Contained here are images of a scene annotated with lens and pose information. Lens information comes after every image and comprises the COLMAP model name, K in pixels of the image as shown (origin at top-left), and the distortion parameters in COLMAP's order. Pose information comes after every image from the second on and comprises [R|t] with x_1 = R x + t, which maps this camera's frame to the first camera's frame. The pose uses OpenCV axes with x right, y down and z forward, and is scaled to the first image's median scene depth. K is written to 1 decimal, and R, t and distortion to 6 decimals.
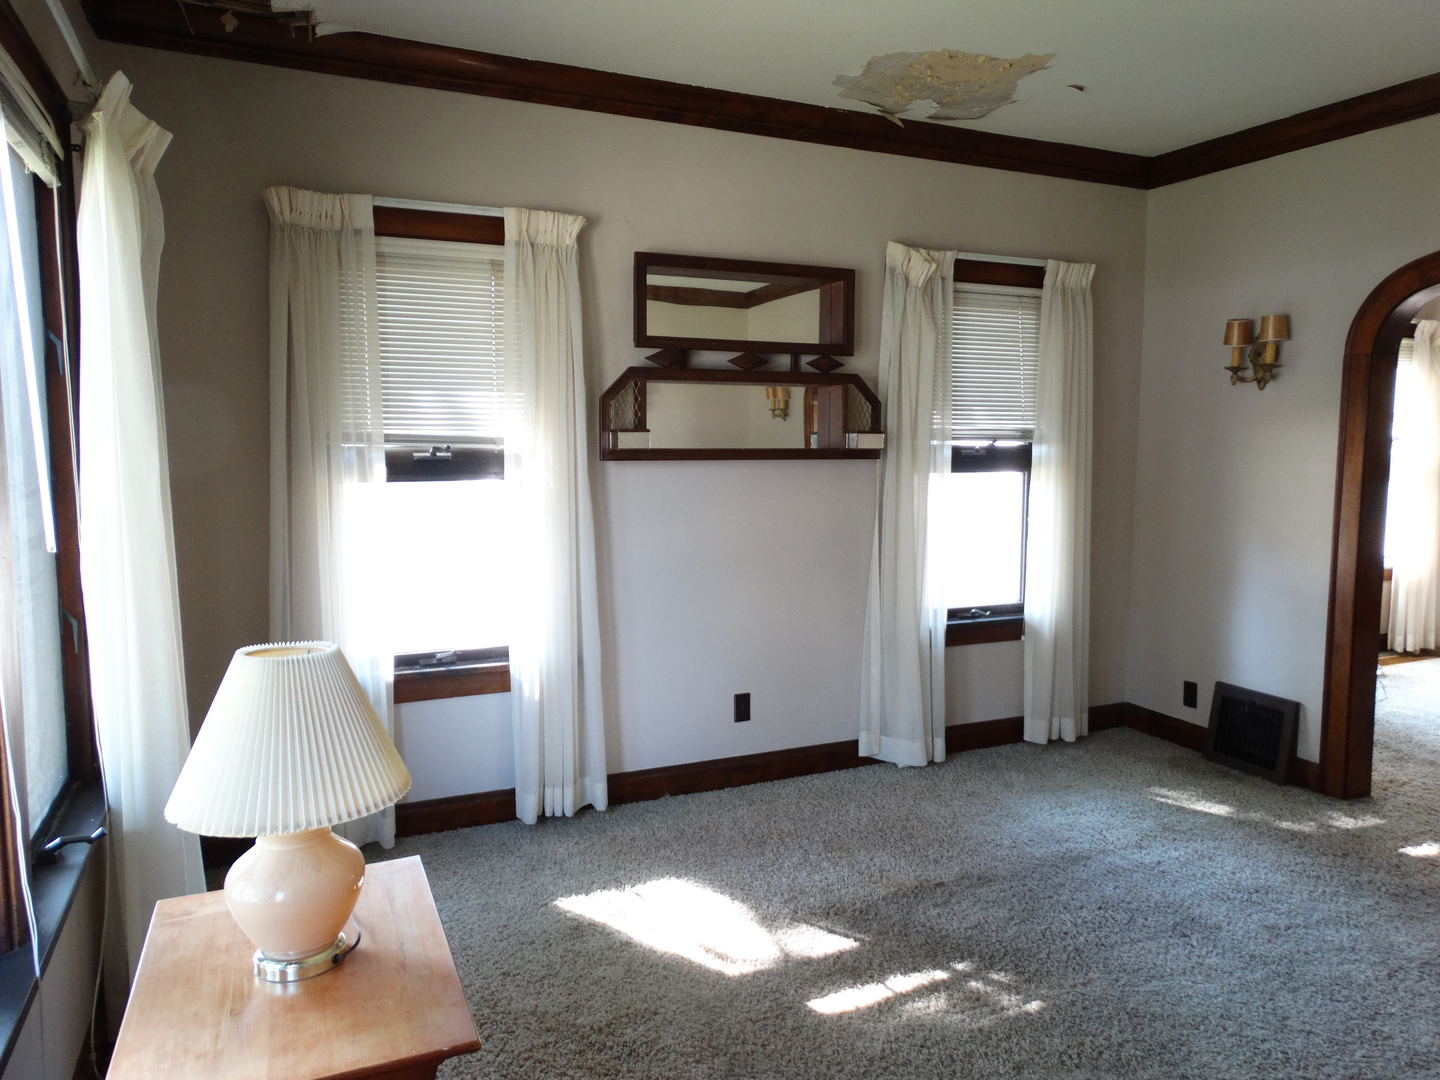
lens RADIAL K [[1017.8, 0, 716.3], [0, 1017.8, 532.3], [0, 0, 1]] dist [0.007738, -0.005456]
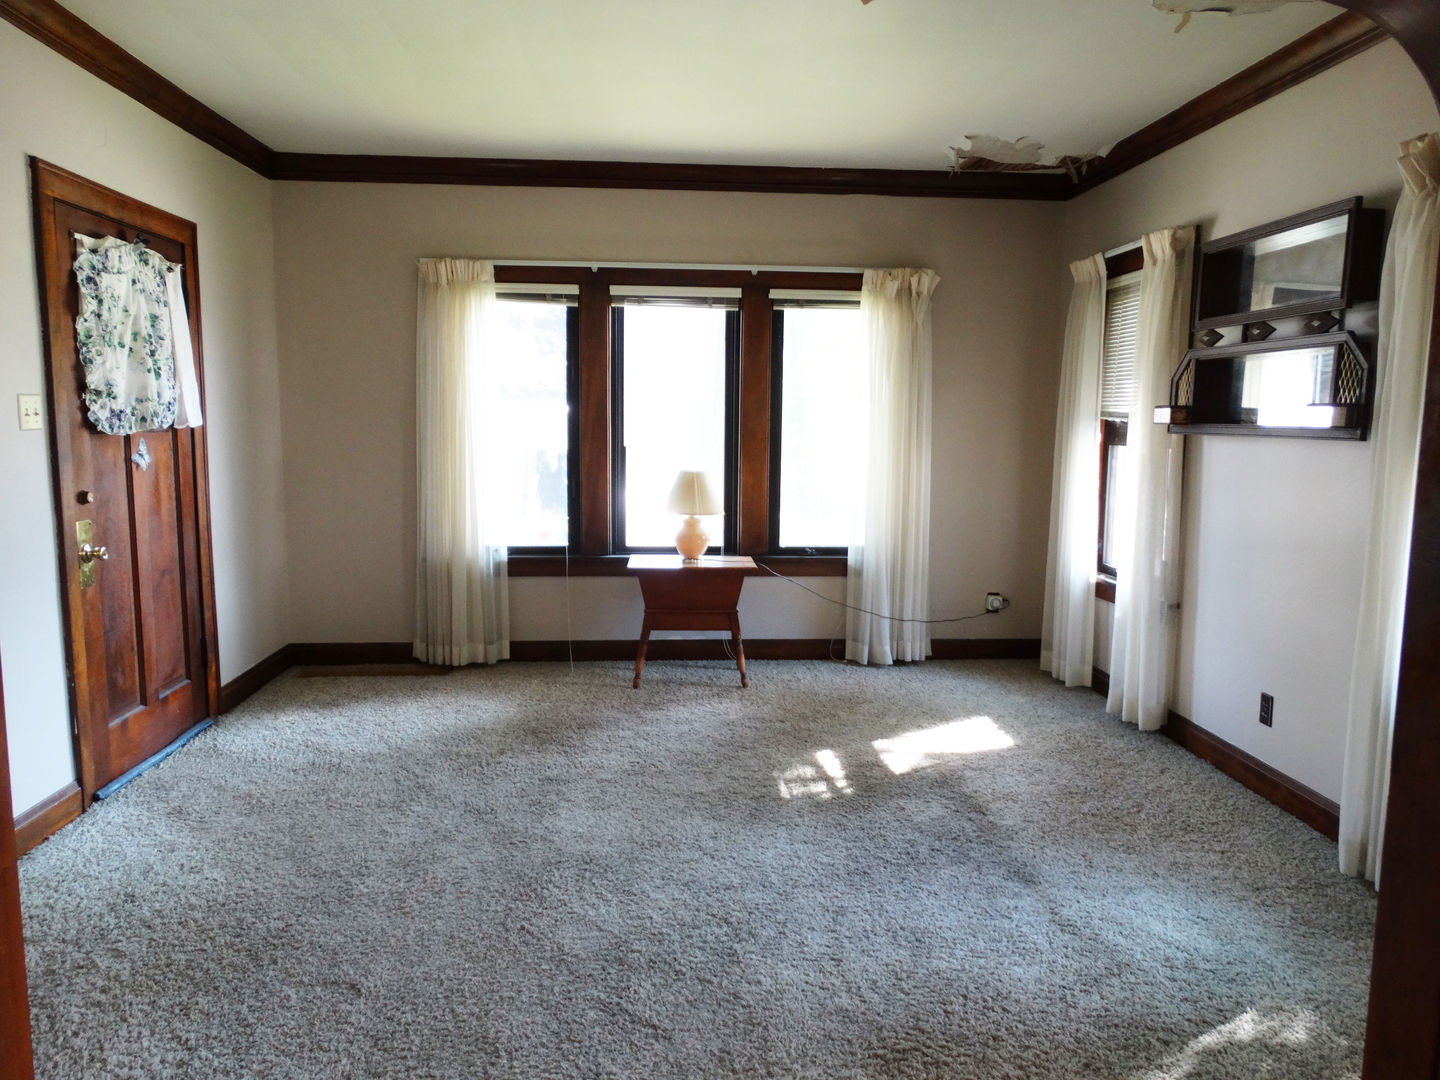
lens RADIAL K [[1017.8, 0, 716.3], [0, 1017.8, 532.3], [0, 0, 1]] dist [0.007738, -0.005456]
pose [[-0.345427, 0.111260, -0.931827, 1.351645], [-0.091344, 0.984246, 0.151380, -0.102594], [0.933990, 0.137408, -0.329822, 1.071884]]
